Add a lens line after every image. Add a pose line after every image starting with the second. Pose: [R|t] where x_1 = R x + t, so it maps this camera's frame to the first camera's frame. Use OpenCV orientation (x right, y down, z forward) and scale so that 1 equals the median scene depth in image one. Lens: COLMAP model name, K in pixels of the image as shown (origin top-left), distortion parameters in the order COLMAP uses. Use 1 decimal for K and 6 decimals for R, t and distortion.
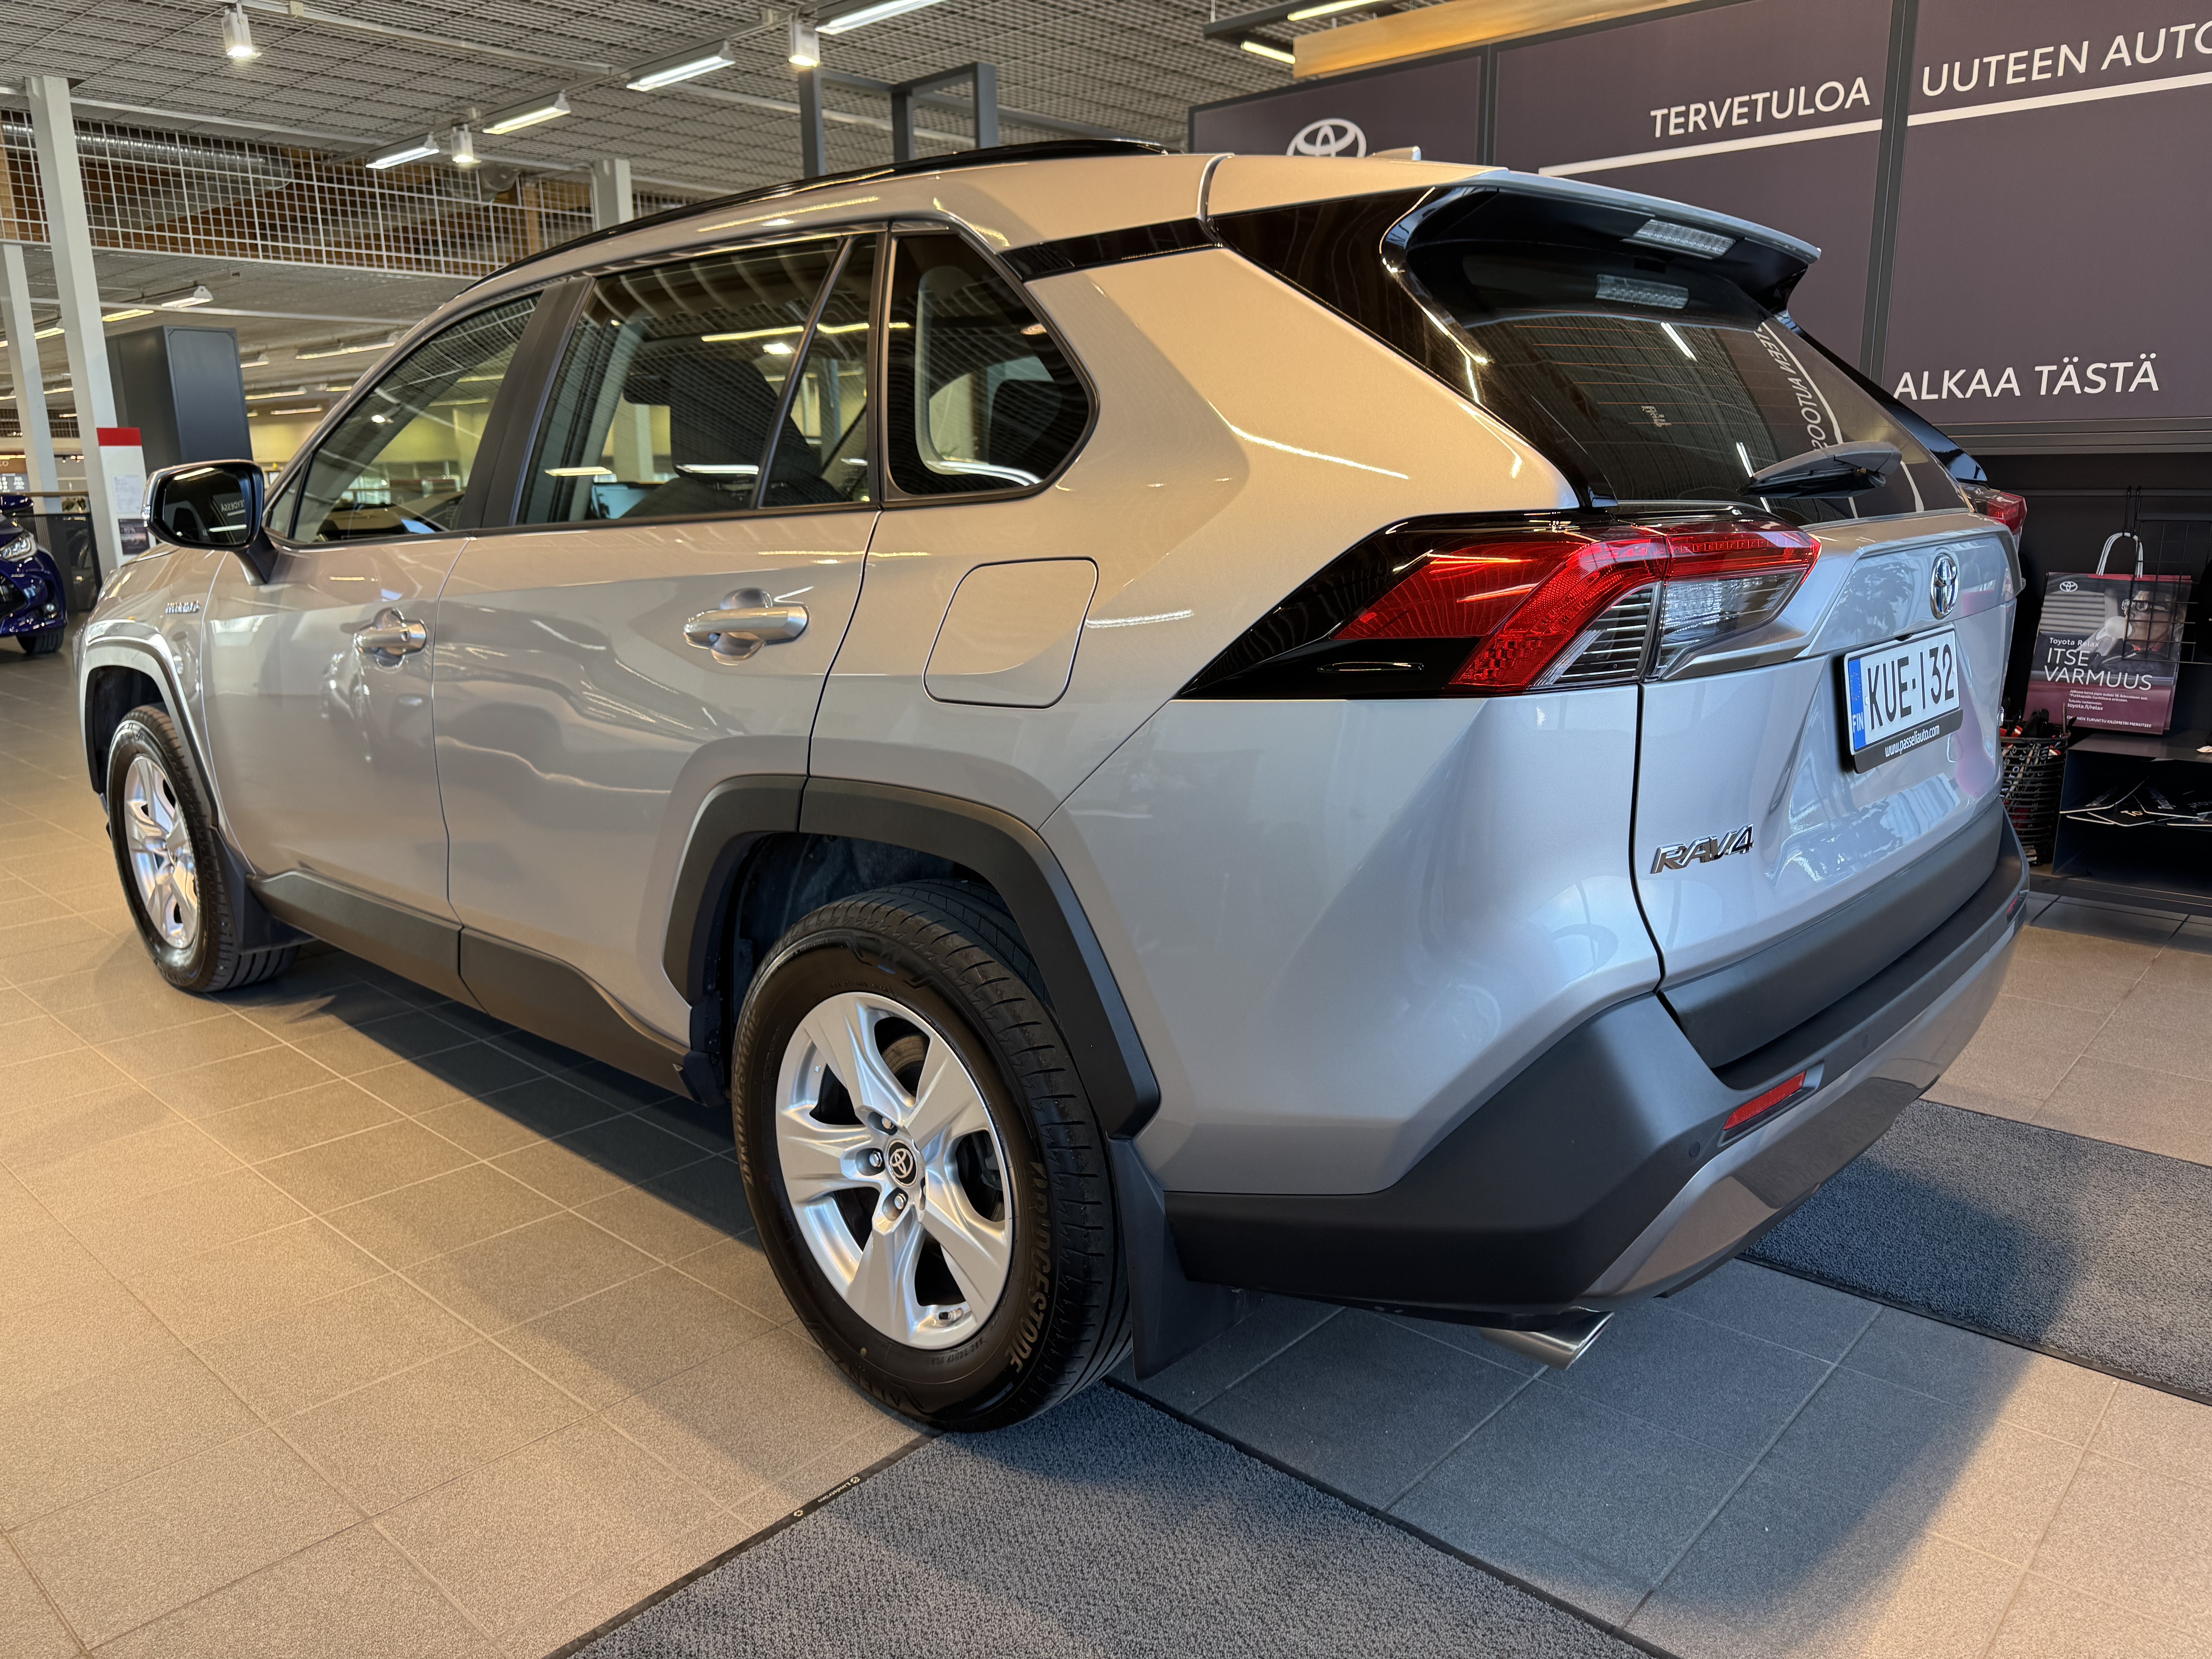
lens RADIAL K [[1598.8, 0, 1112.7], [0, 1598.8, 844.4], [0, 0, 1]] dist [0.003296, -0.006936]
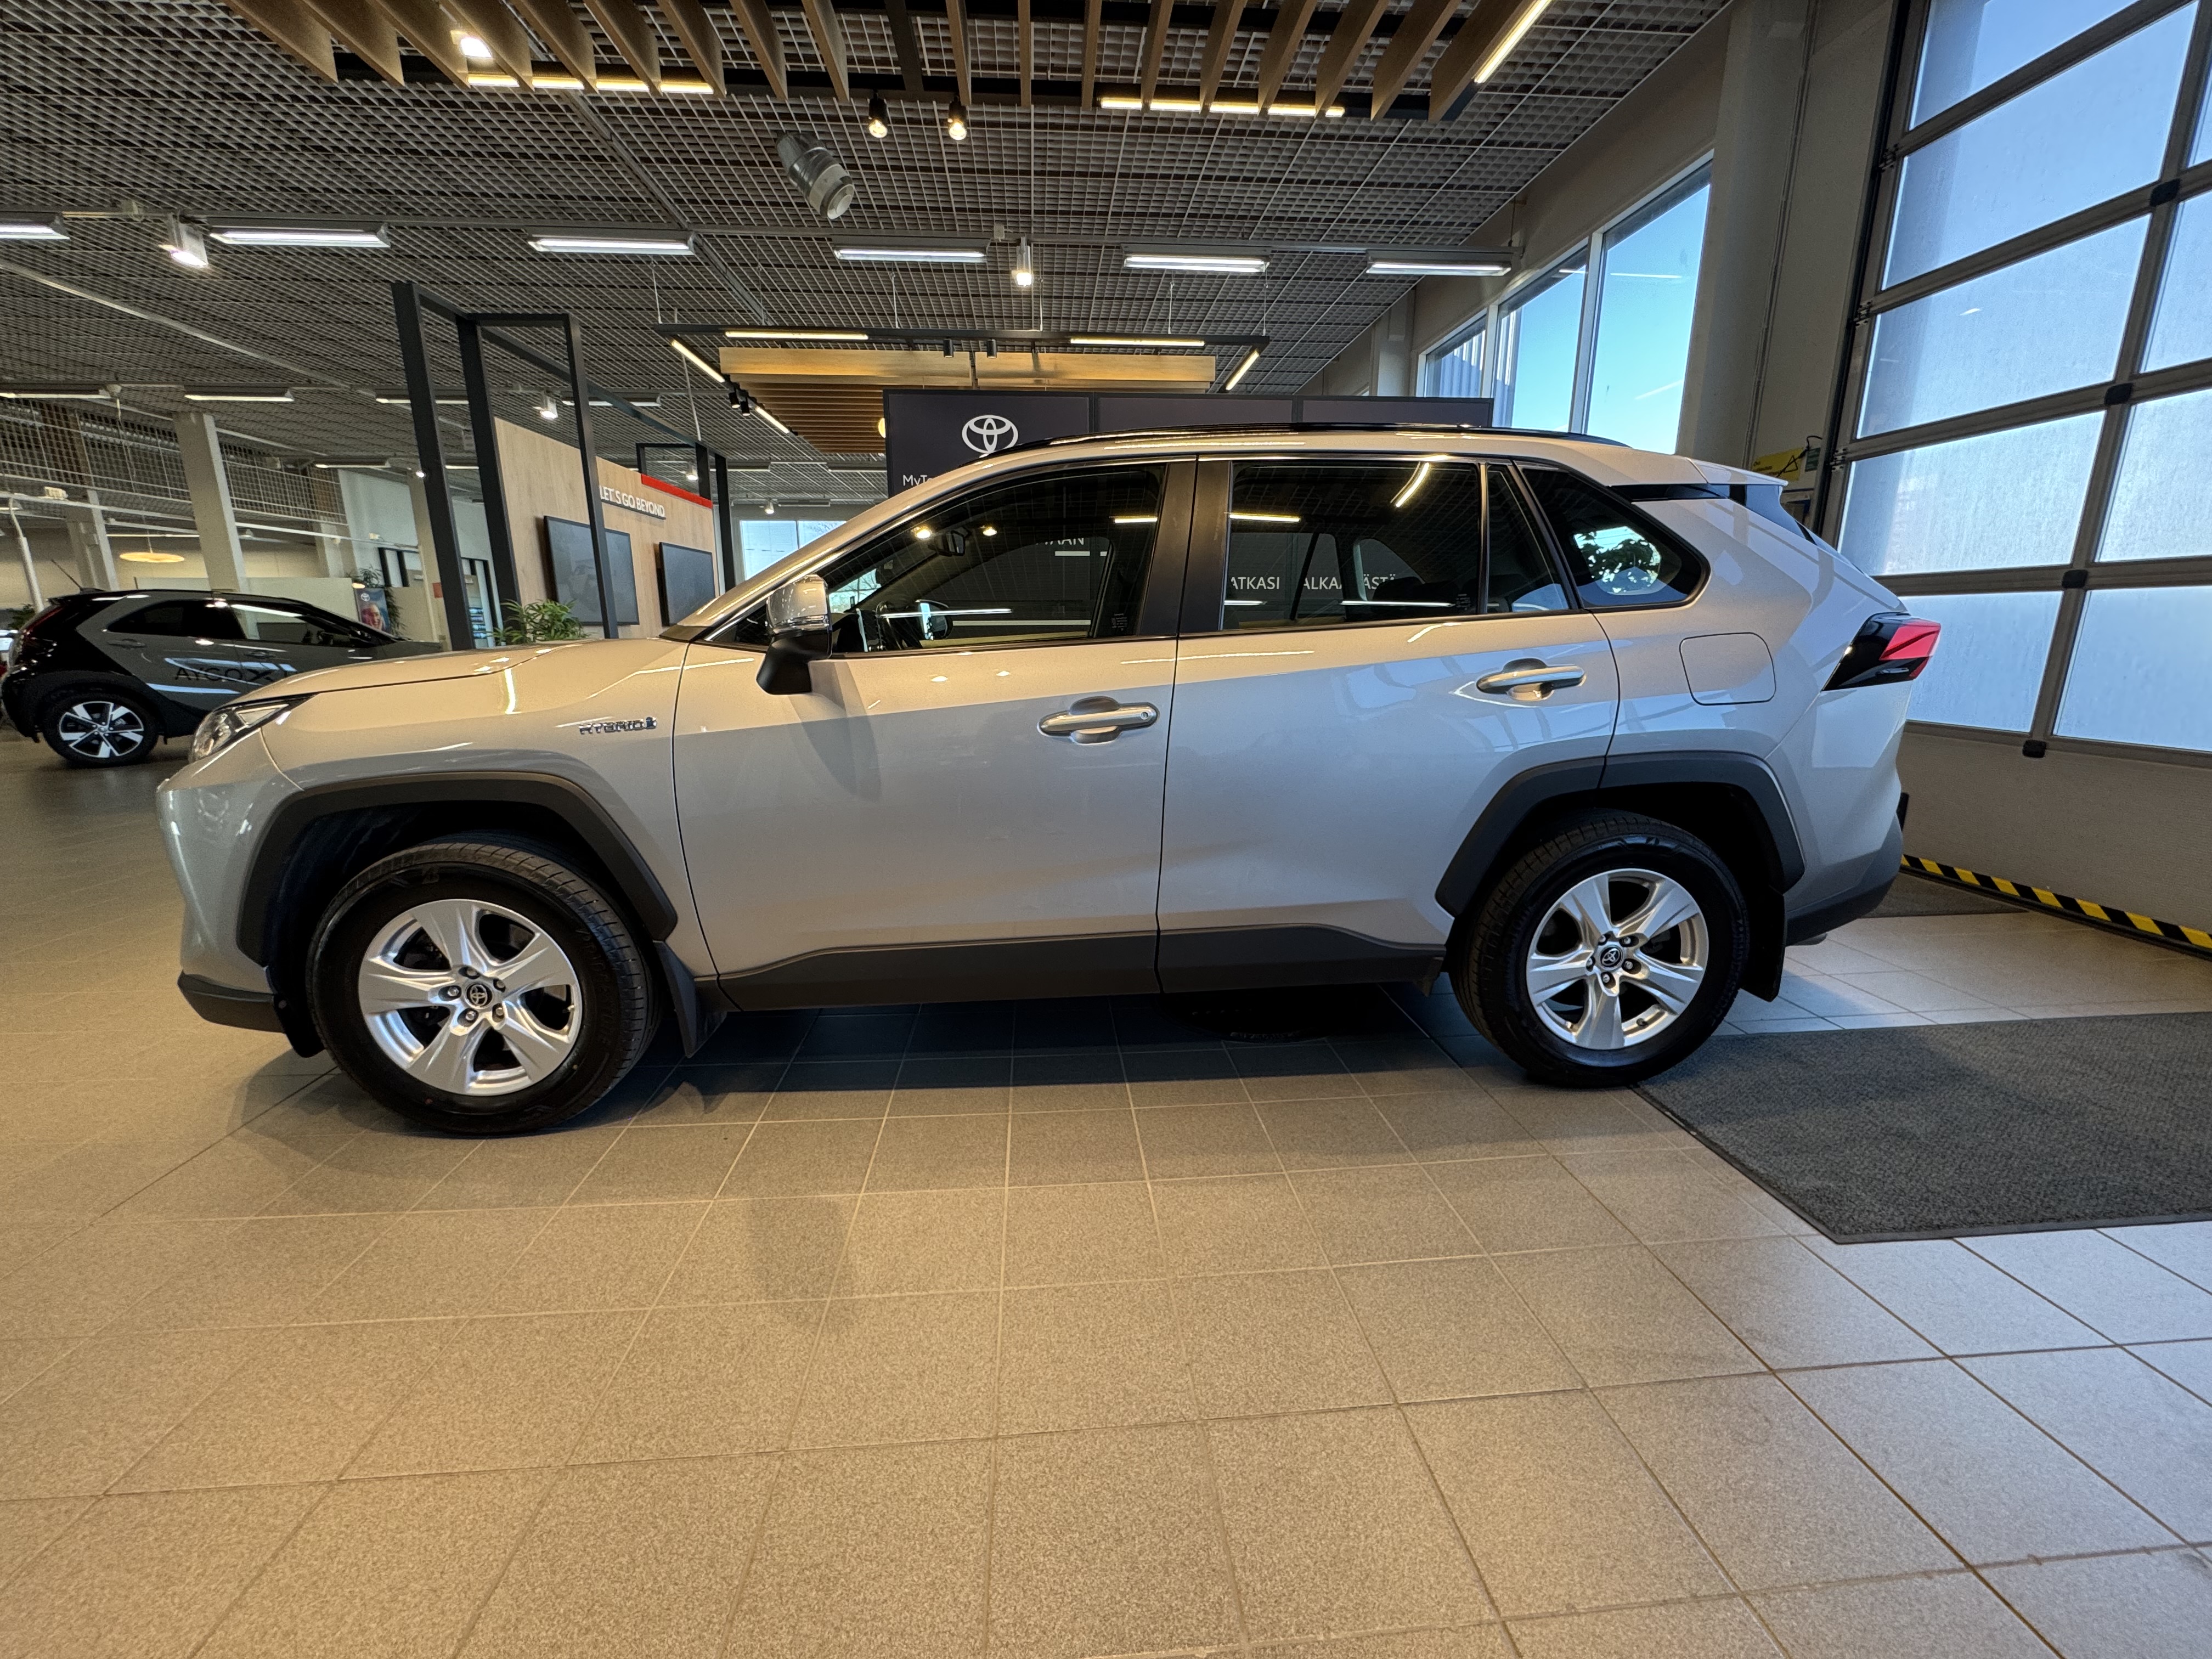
lens RADIAL K [[885.2, 0, 1115.7], [0, 885.2, 828.6], [0, 0, 1]] dist [-0.004518, -0.000366]
pose [[0.676388, -0.152939, 0.720492, -0.683140], [0.164760, 0.984834, 0.054377, -0.056941], [-0.717881, 0.081928, 0.691328, 0.364723]]
